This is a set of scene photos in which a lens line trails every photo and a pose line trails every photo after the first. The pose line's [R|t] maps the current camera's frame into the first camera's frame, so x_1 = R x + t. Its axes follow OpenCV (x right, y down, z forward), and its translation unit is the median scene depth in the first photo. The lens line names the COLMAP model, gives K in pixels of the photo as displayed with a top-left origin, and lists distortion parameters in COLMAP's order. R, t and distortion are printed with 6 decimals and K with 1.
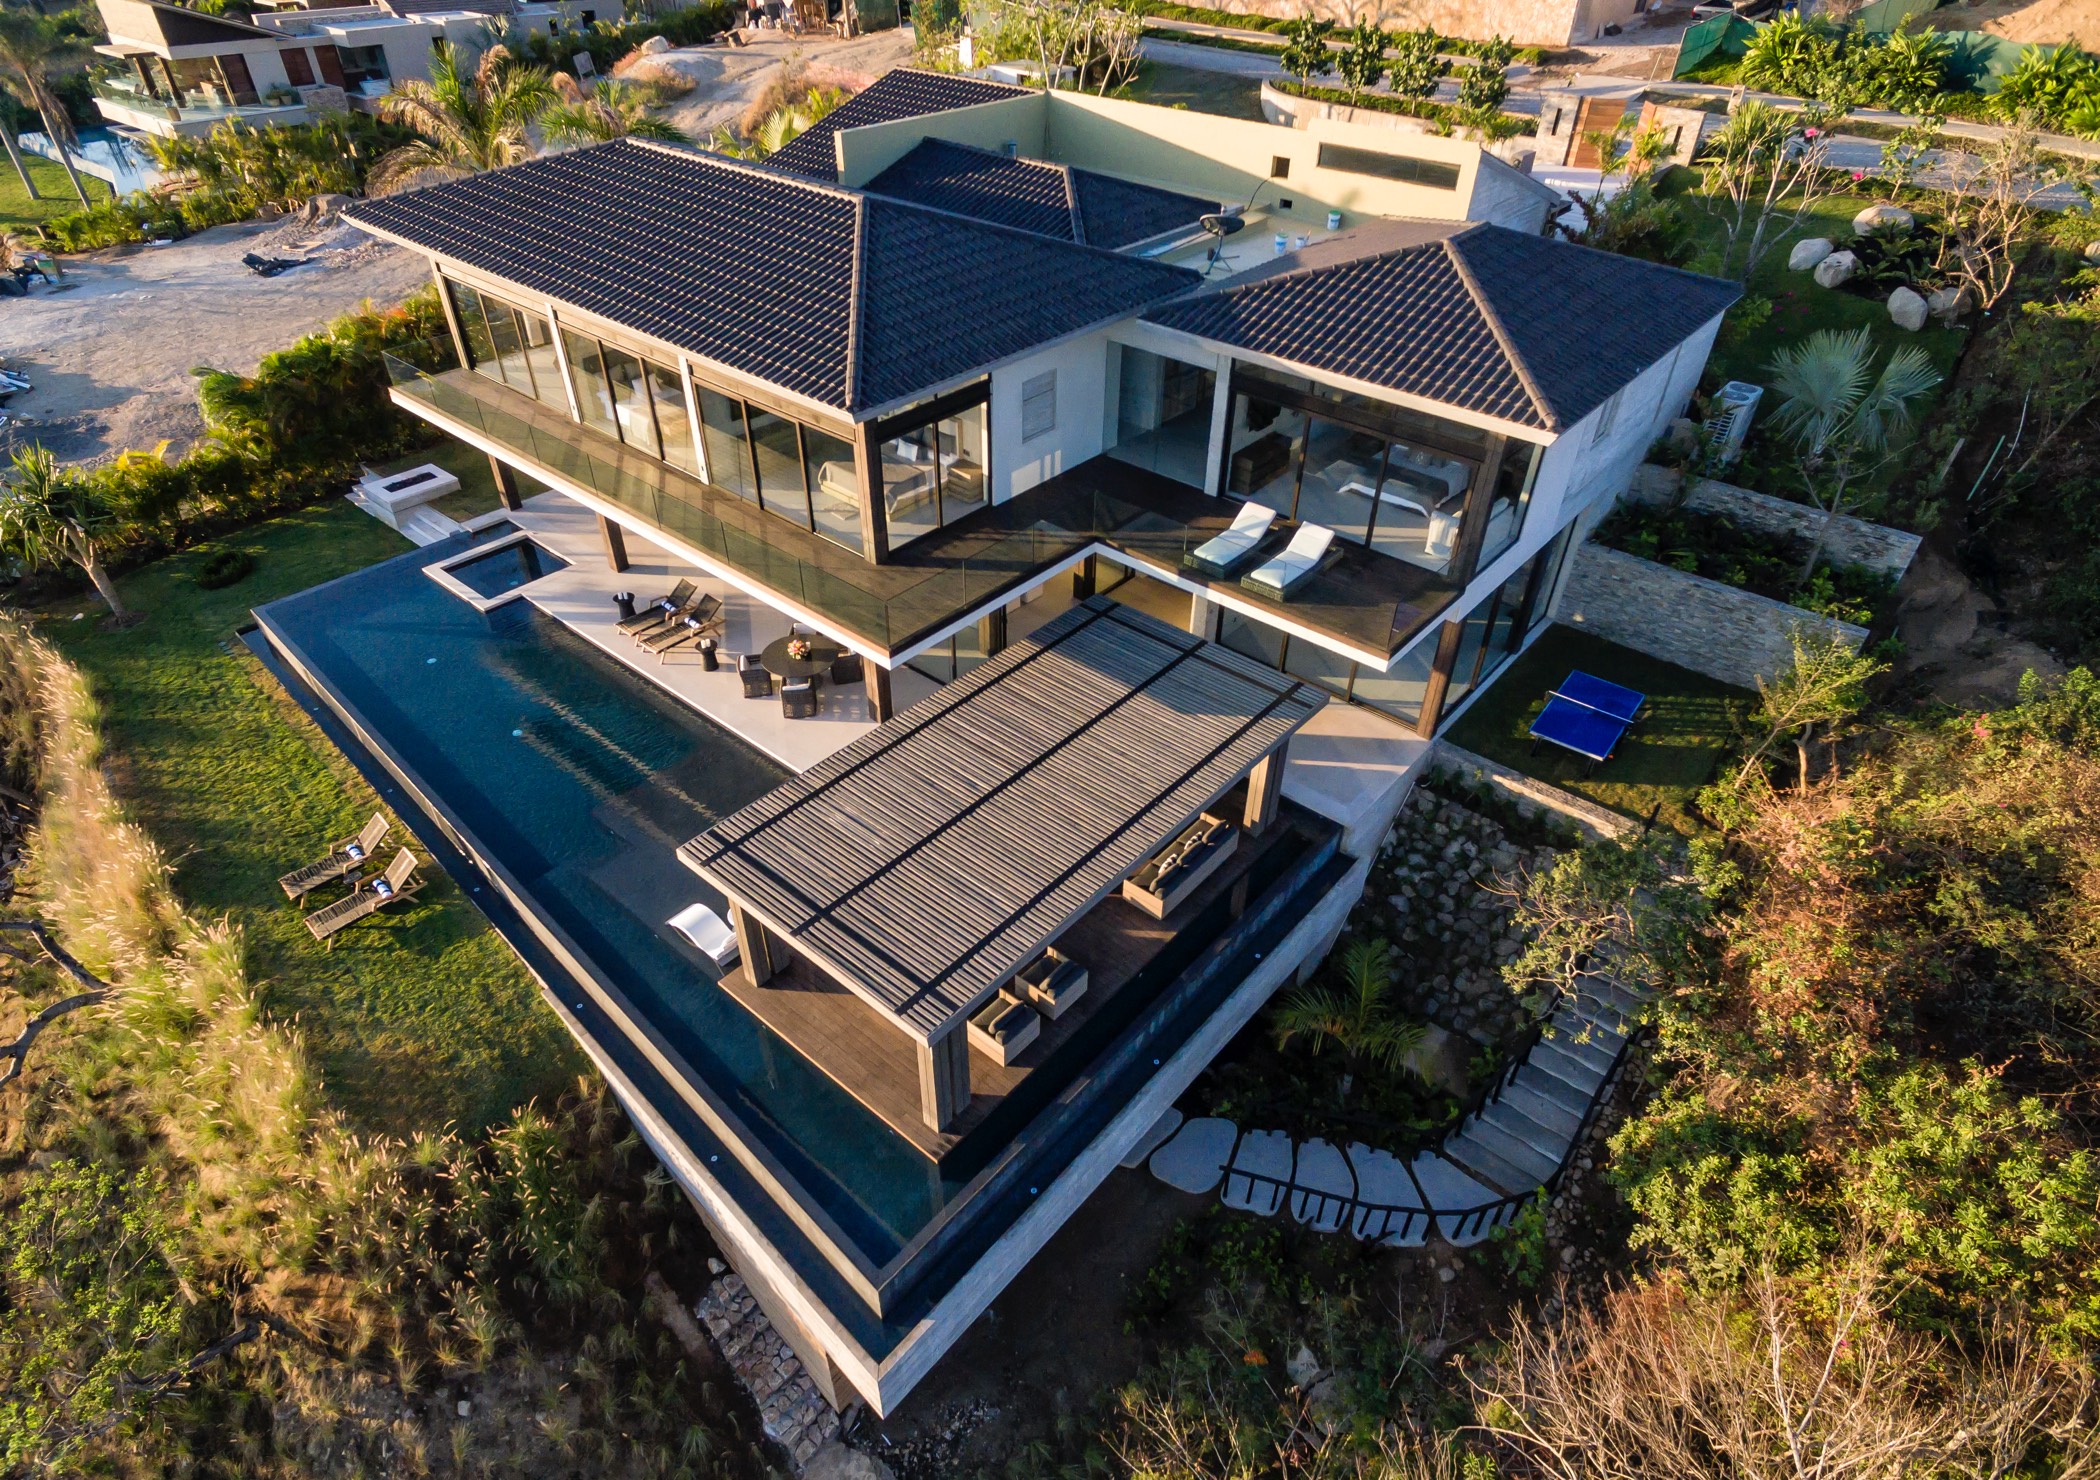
lens RADIAL K [[1186.8, 0, 1055.4], [0, 1186.8, 747.7], [0, 0, 1]] dist [0.016424, -0.000451]
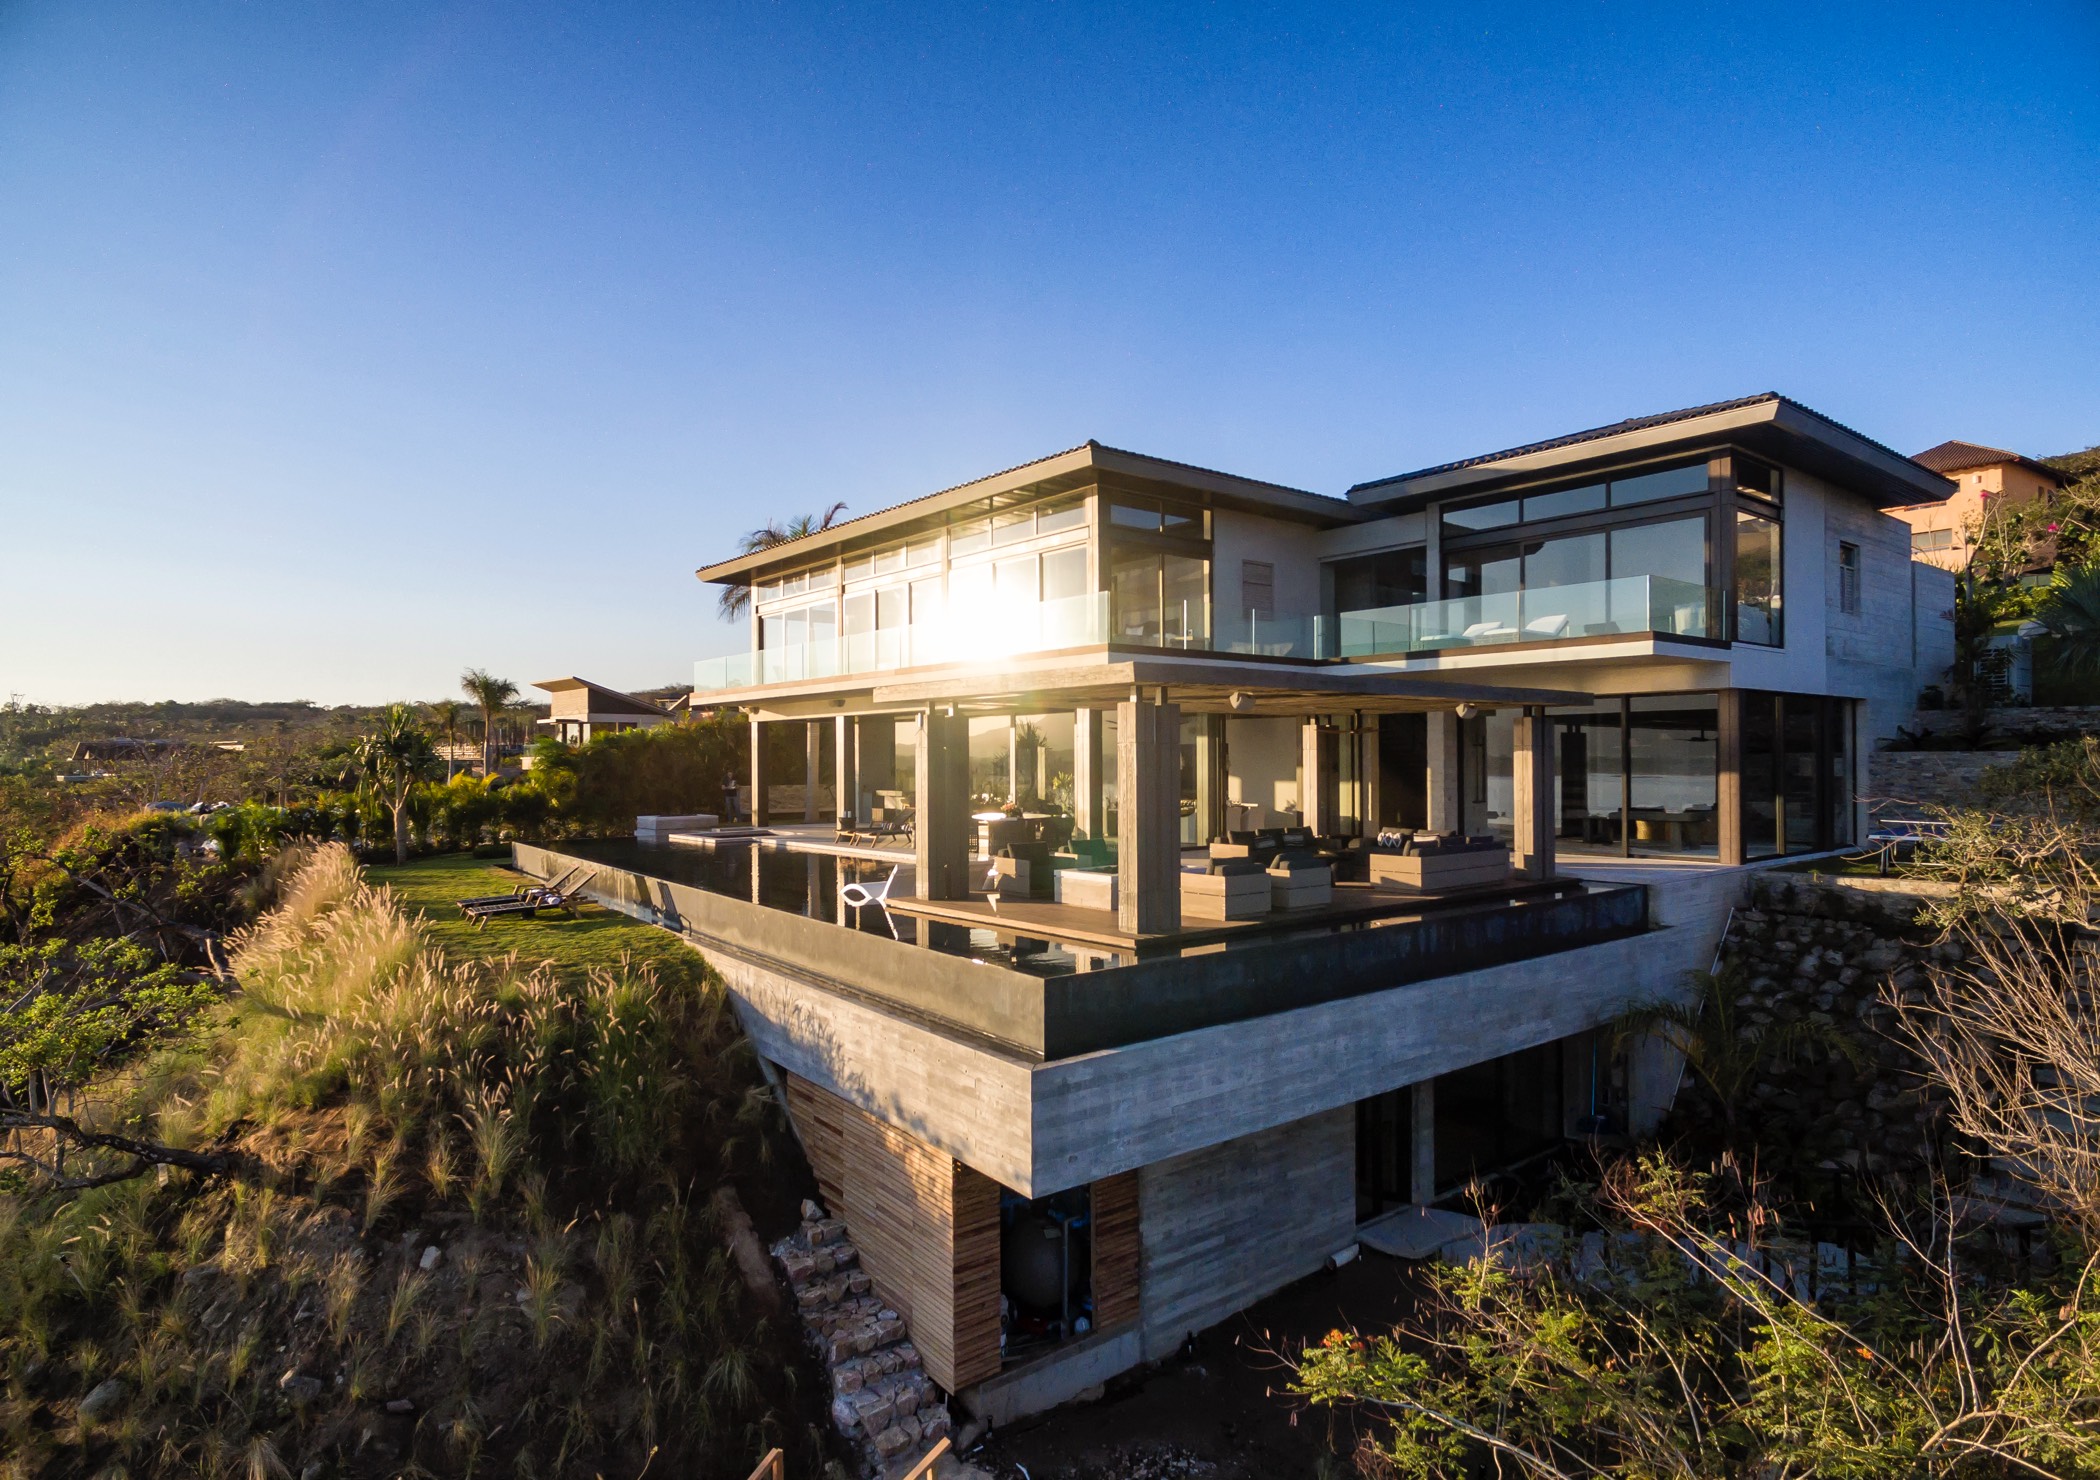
lens RADIAL K [[1186.8, 0, 1053.8], [0, 1186.8, 750.4], [0, 0, 1]] dist [0.016424, -0.000451]
pose [[0.985068, -0.017705, -0.171256, -0.017175], [-0.092228, 0.785676, -0.611725, 0.604602], [0.145382, 0.618385, 0.772311, 0.294079]]
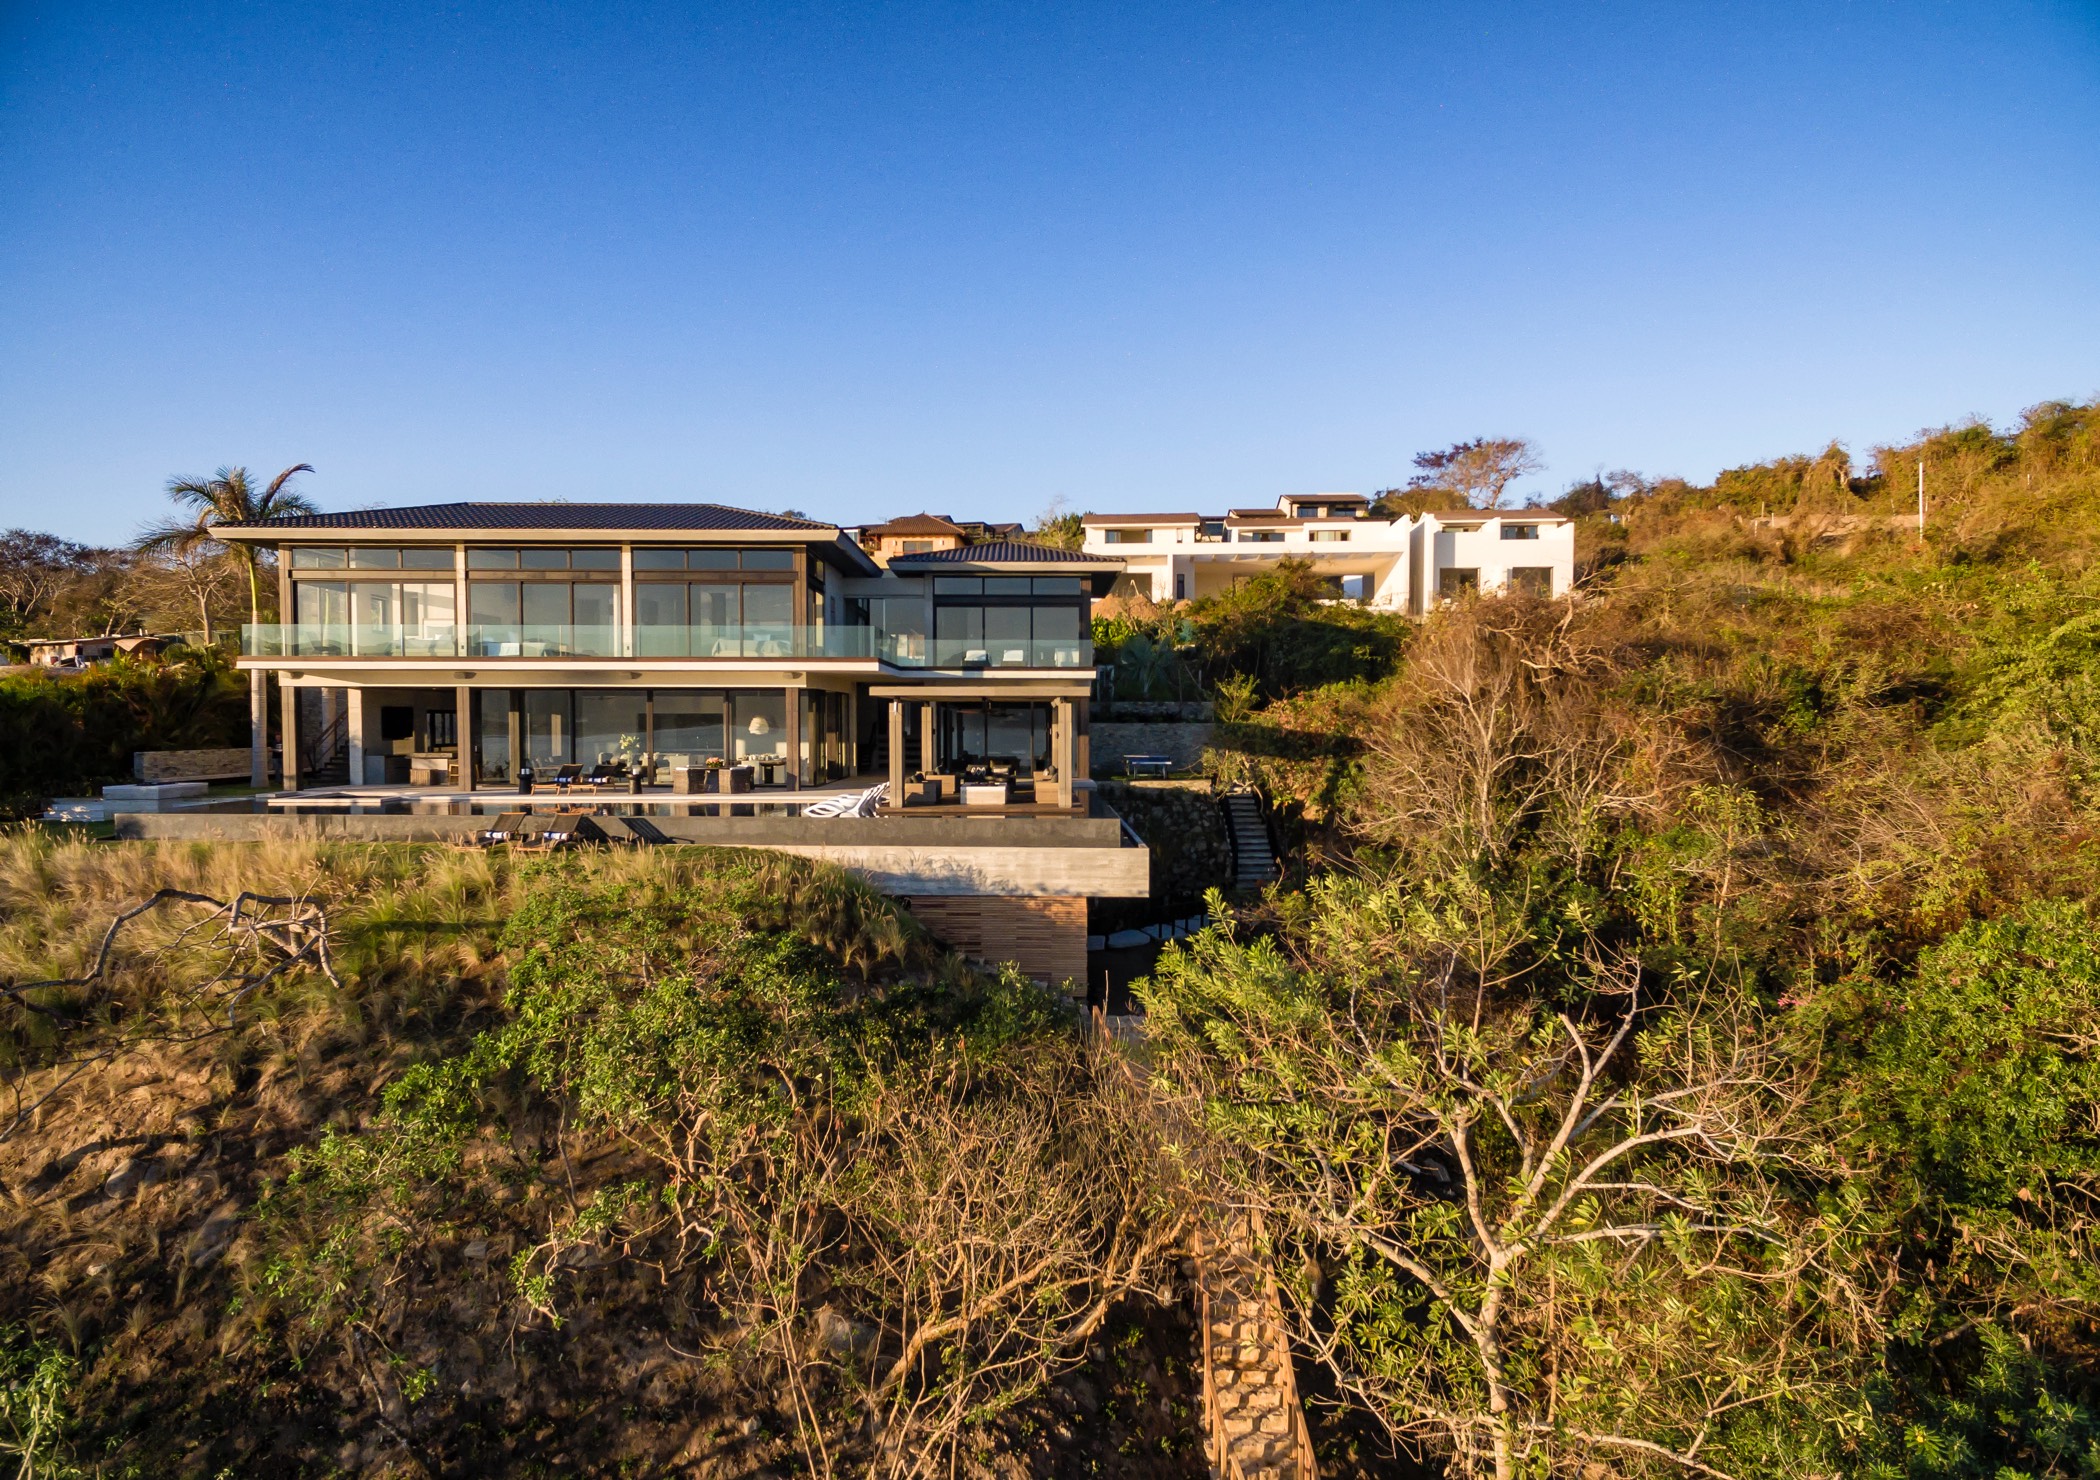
lens RADIAL K [[1186.8, 0, 1052.2], [0, 1186.8, 740.9], [0, 0, 1]] dist [0.016424, -0.000451]
pose [[0.736645, -0.023570, 0.675869, -1.097667], [0.419350, 0.799979, -0.429161, 0.829462], [-0.530566, 0.599564, 0.599185, -0.041457]]
